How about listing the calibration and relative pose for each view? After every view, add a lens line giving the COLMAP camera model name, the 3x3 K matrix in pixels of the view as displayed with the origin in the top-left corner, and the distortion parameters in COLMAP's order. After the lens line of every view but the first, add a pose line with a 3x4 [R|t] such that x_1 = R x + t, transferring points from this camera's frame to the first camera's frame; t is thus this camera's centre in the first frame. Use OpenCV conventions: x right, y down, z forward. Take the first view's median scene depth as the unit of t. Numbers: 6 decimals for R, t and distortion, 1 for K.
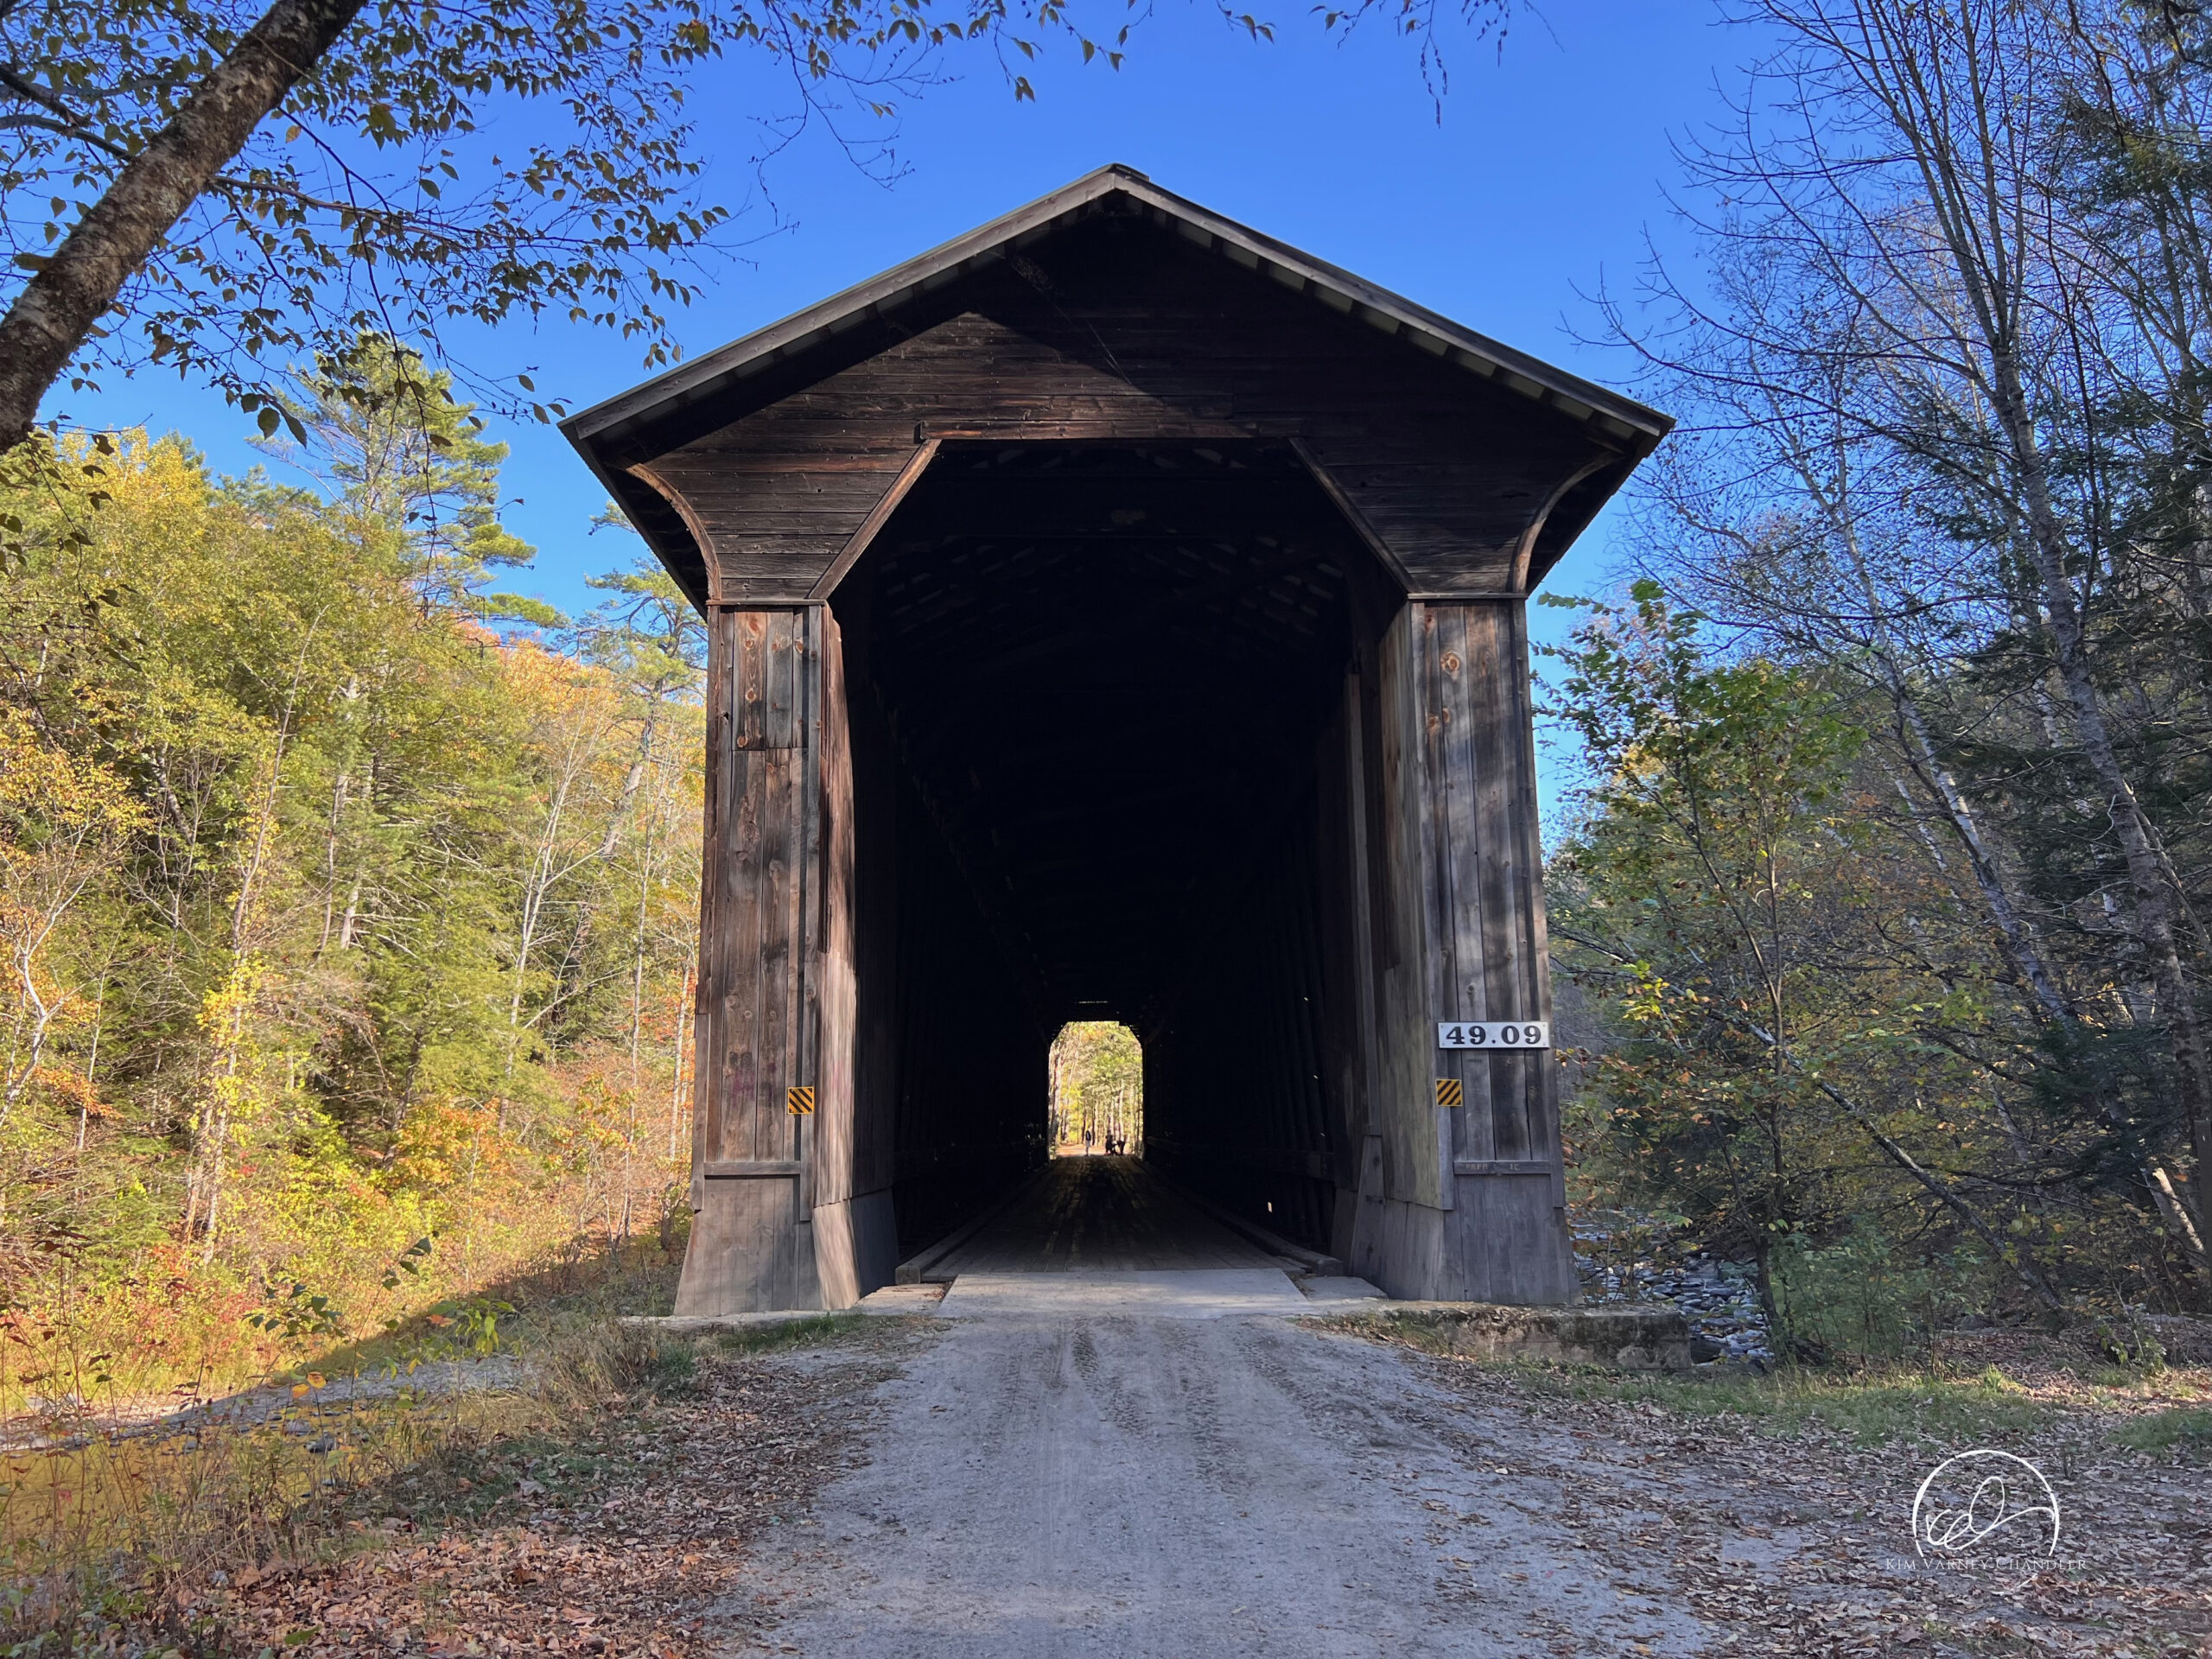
lens RADIAL K [[1997.4, 0, 1110.6], [0, 1997.4, 804.1], [0, 0, 1]] dist [-0.003901, -0.013319]
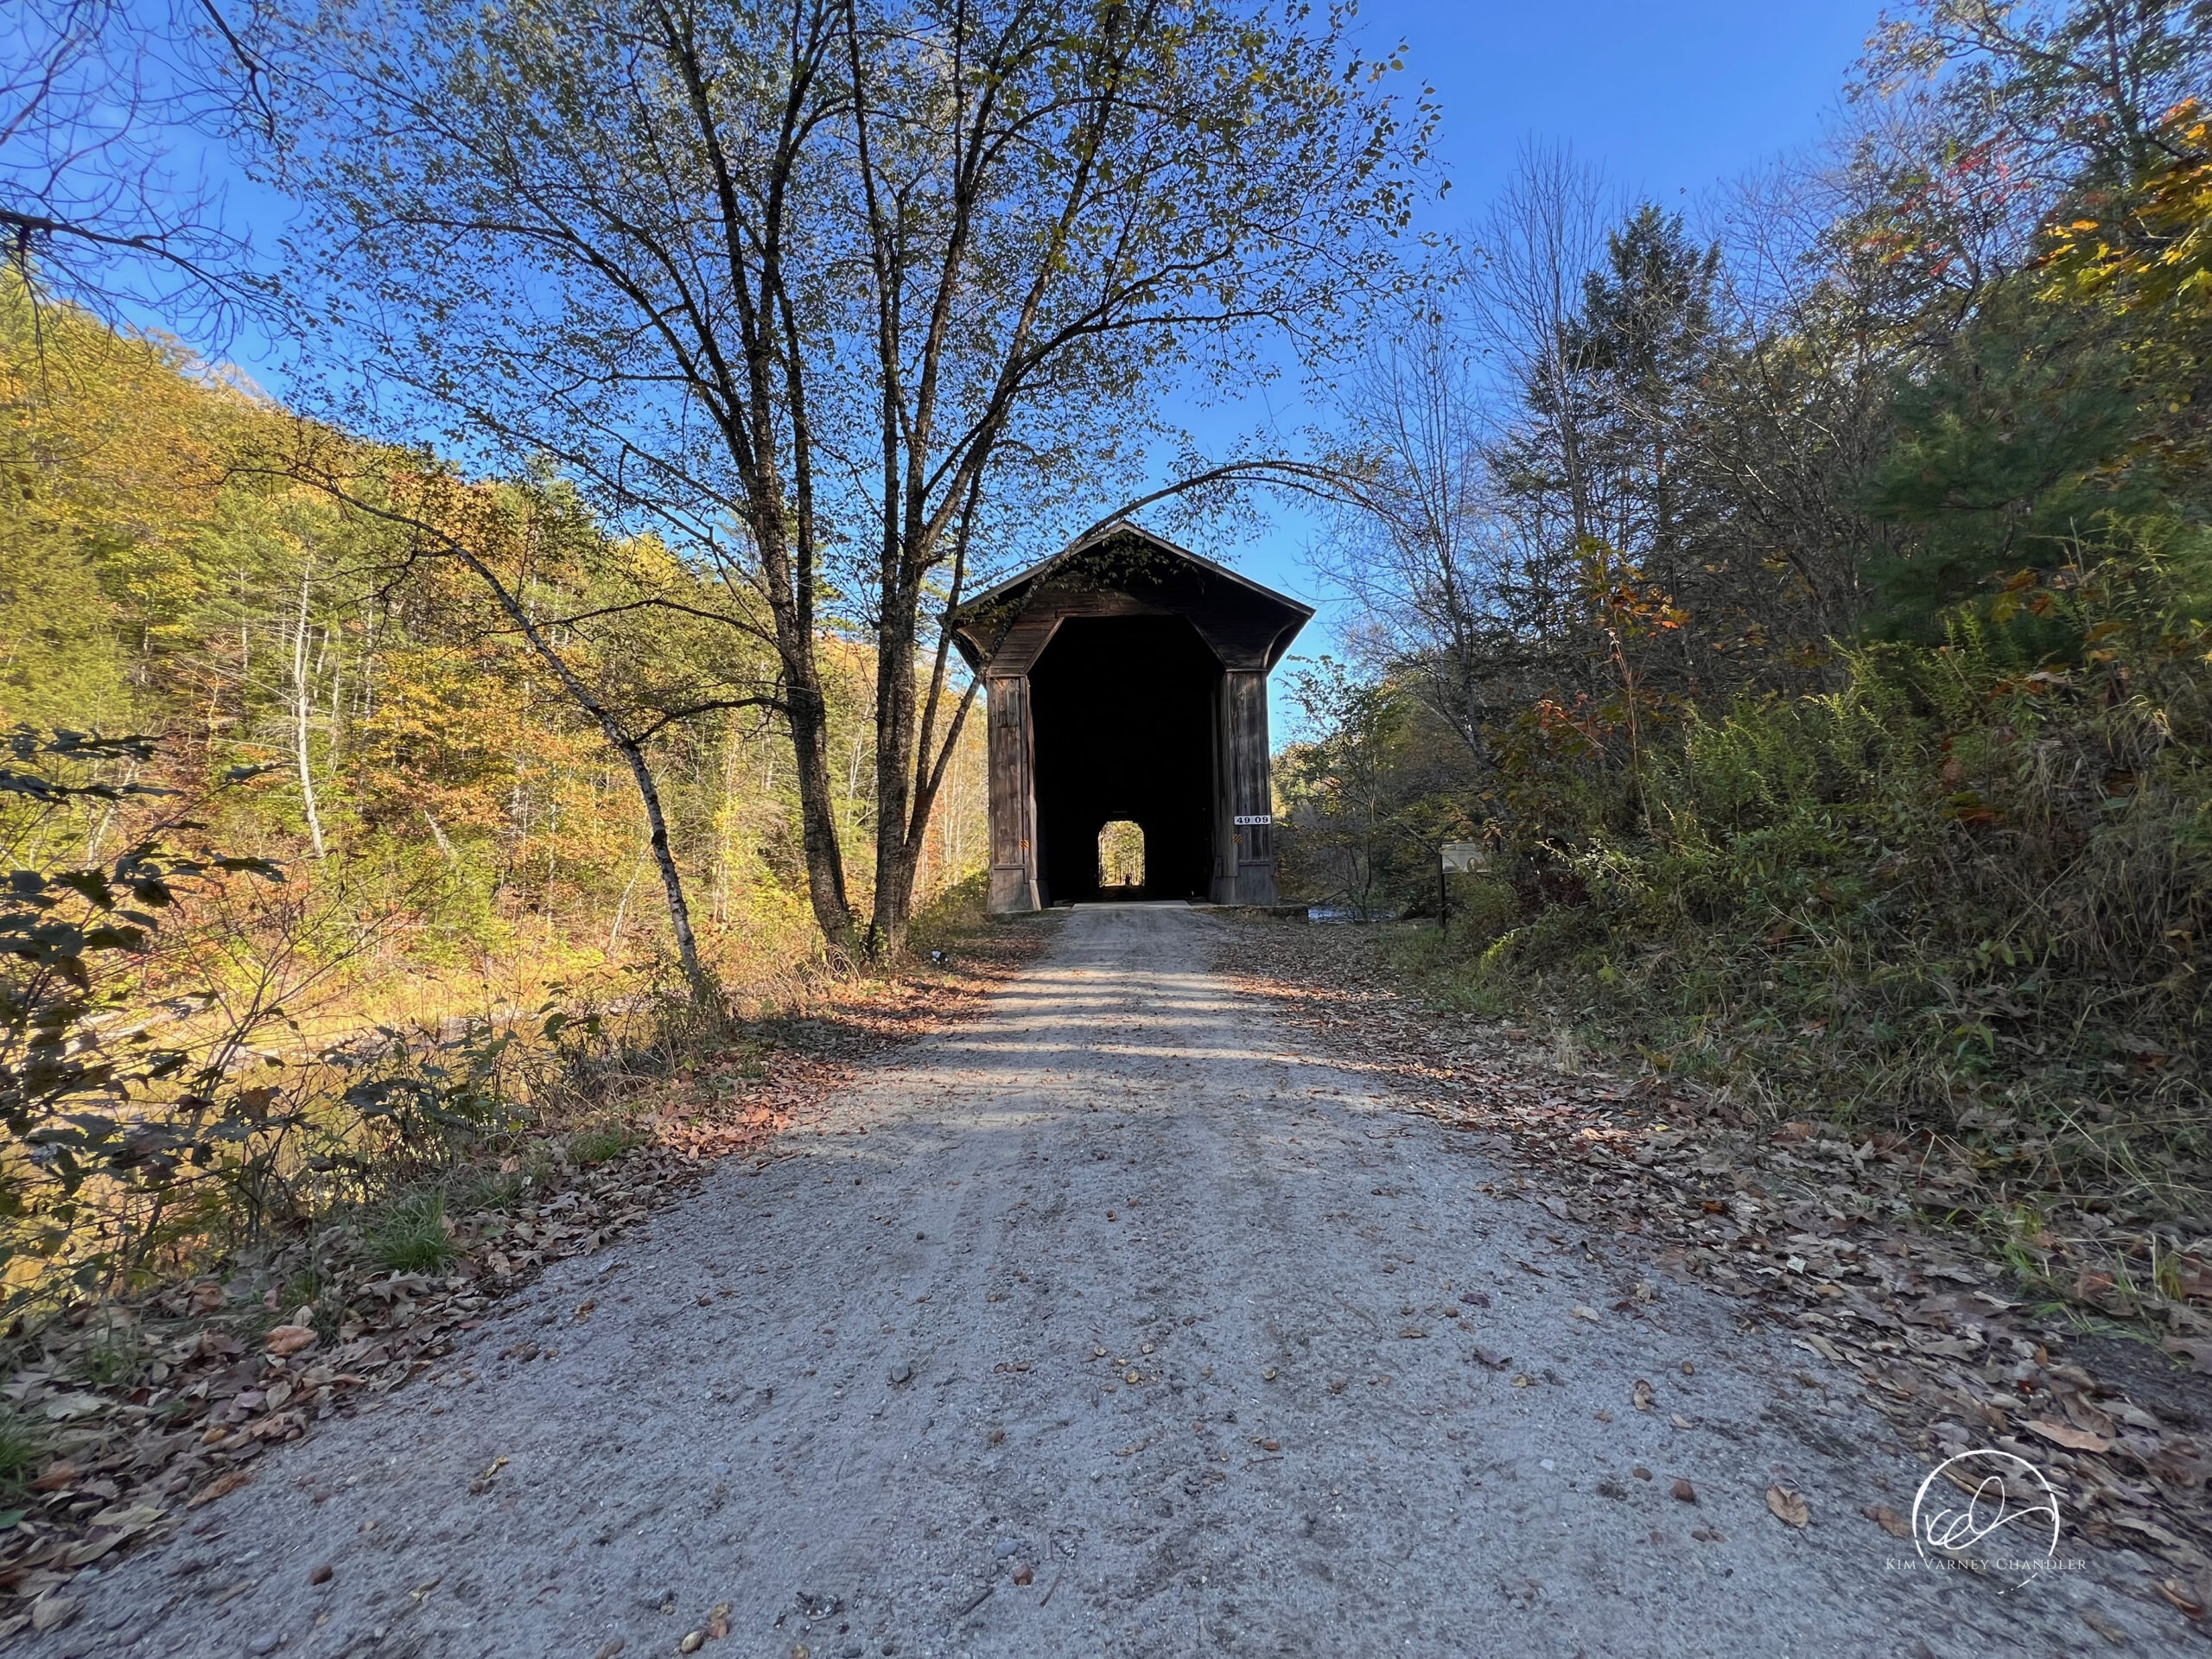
lens RADIAL K [[1645.3, 0, 1106.0], [0, 1645.3, 829.5], [0, 0, 1]] dist [-0.000272, -0.000031]
pose [[0.999809, -0.010558, -0.016468, 0.010482], [0.012263, 0.994167, 0.107151, -0.132931], [0.015240, -0.107333, 0.994106, -1.418838]]
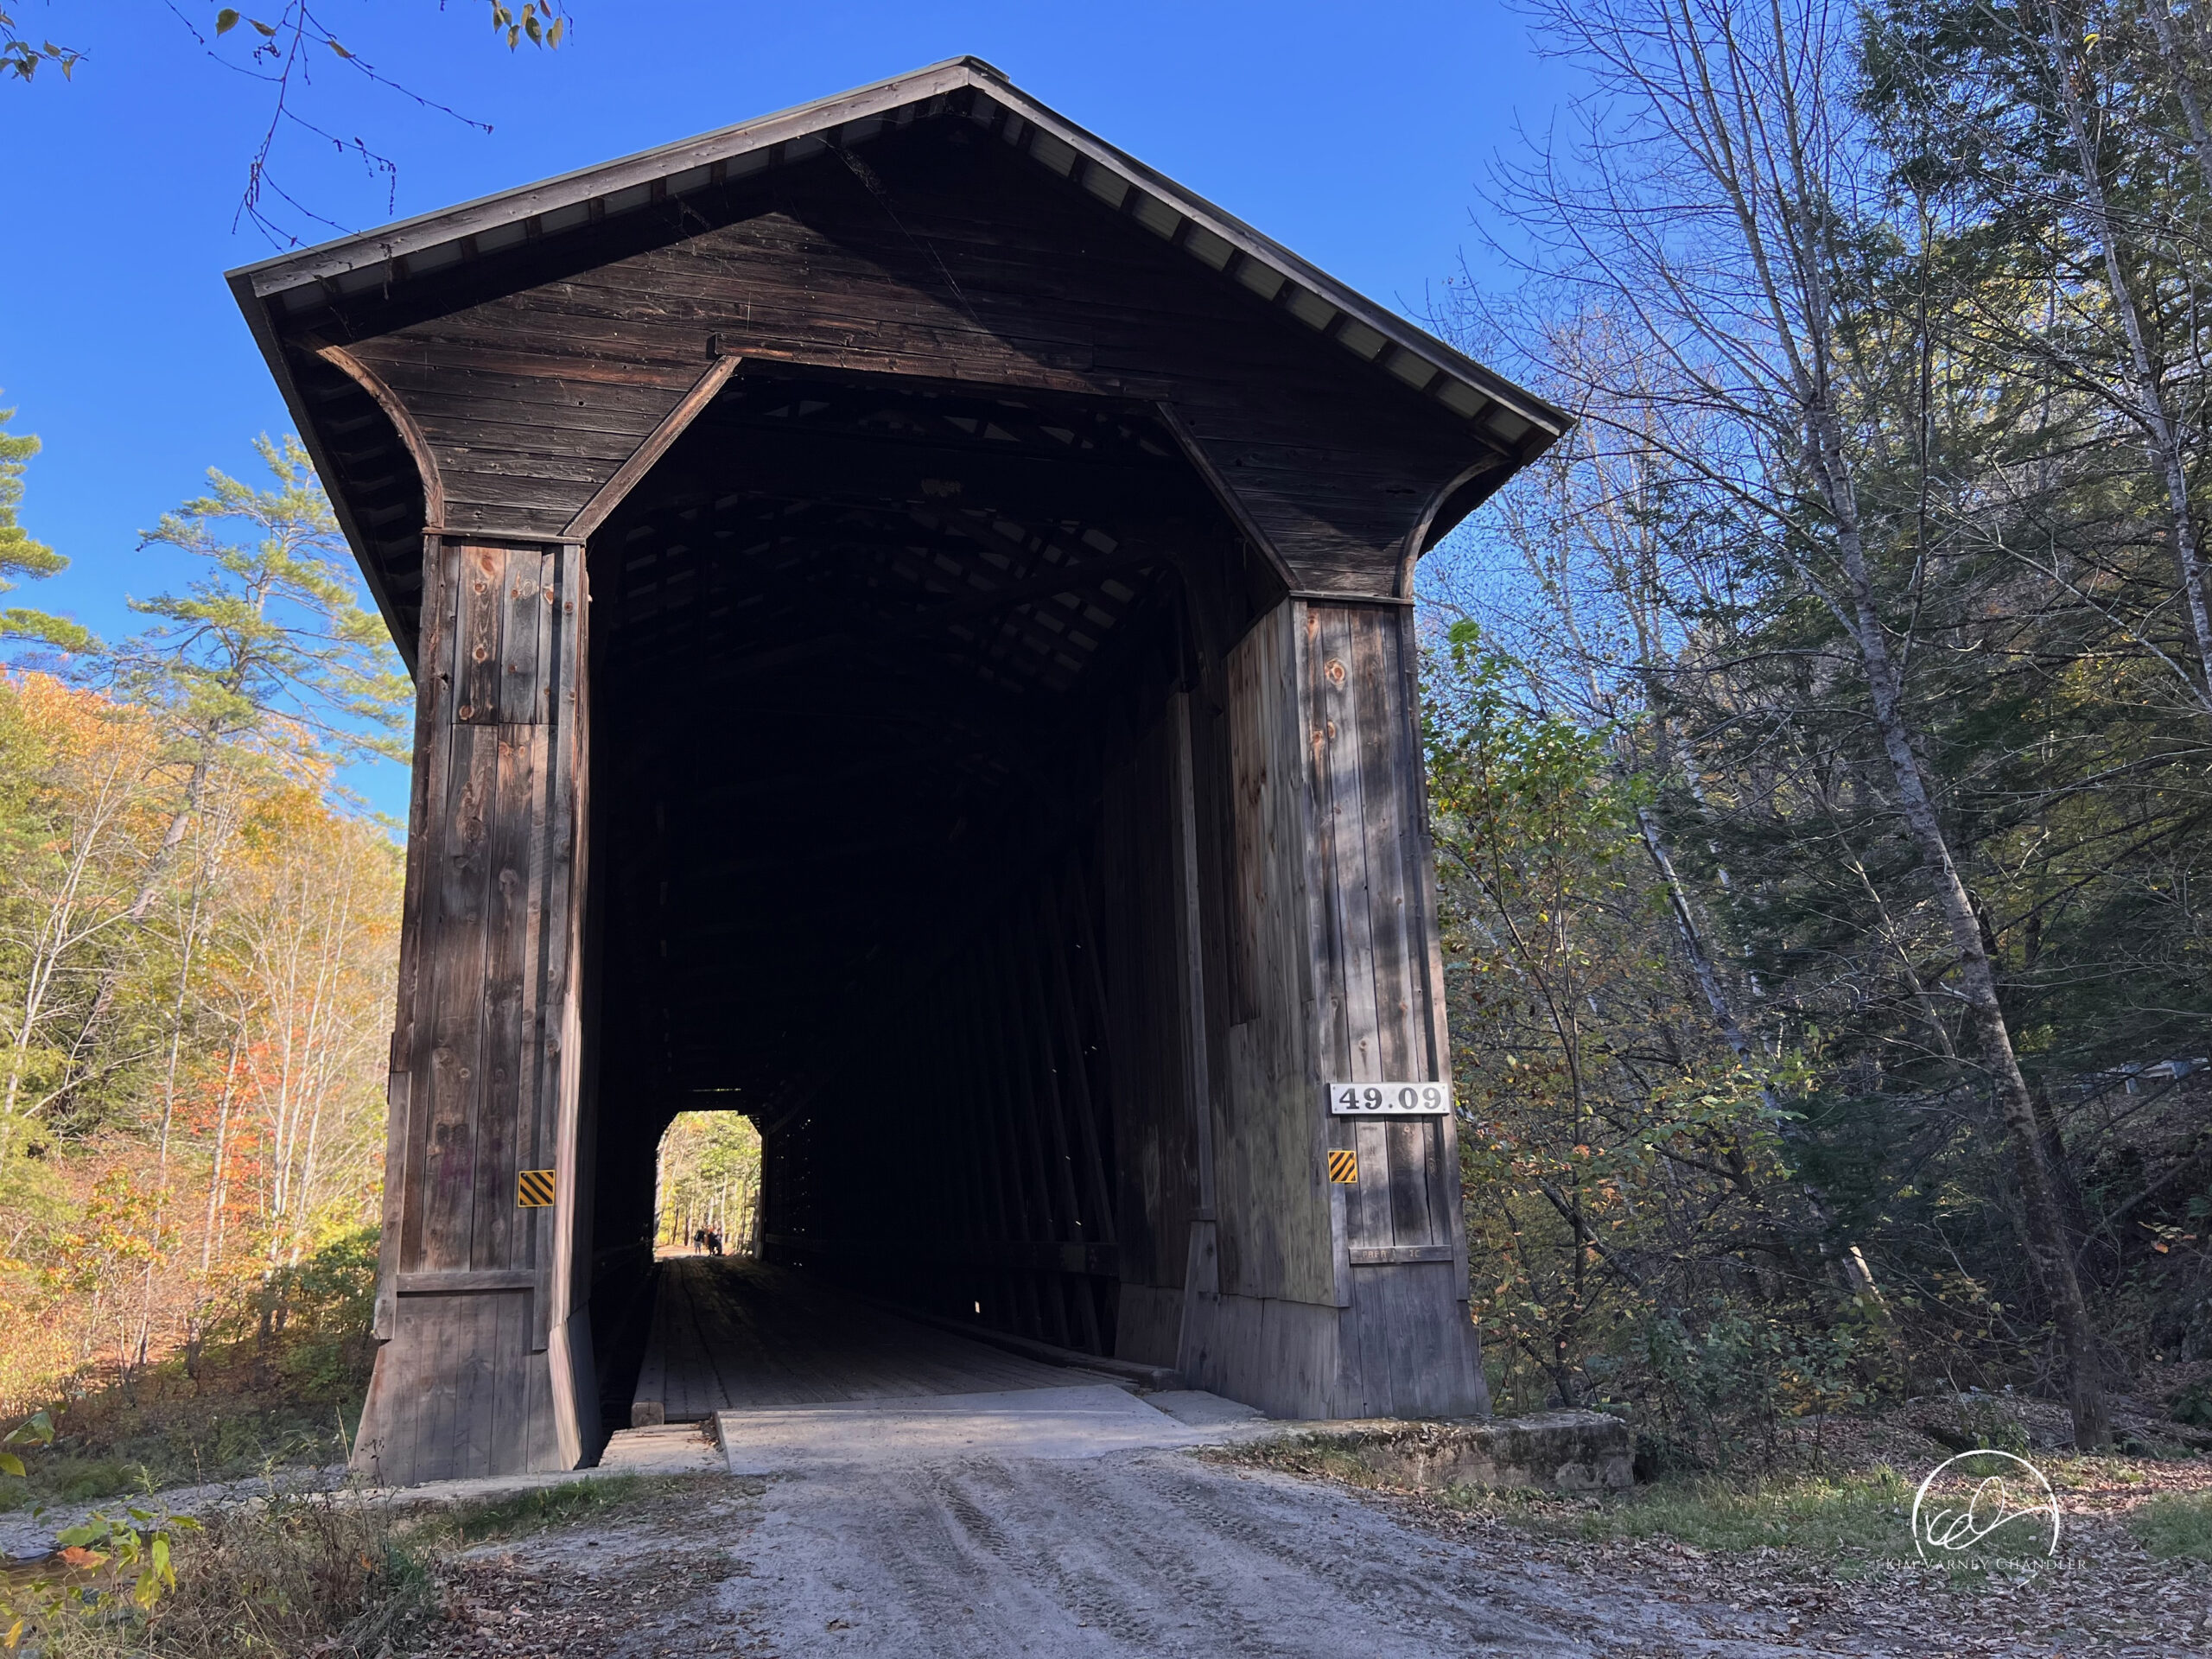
lens RADIAL K [[1790.5, 0, 1106.0], [0, 1790.5, 829.5], [0, 0, 1]] dist [0.010035, -0.040821]
pose [[0.958972, 0.042855, 0.280244, -0.139217], [-0.026628, 0.997754, -0.061458, 0.048428], [-0.282249, 0.051474, 0.957959, 0.277360]]
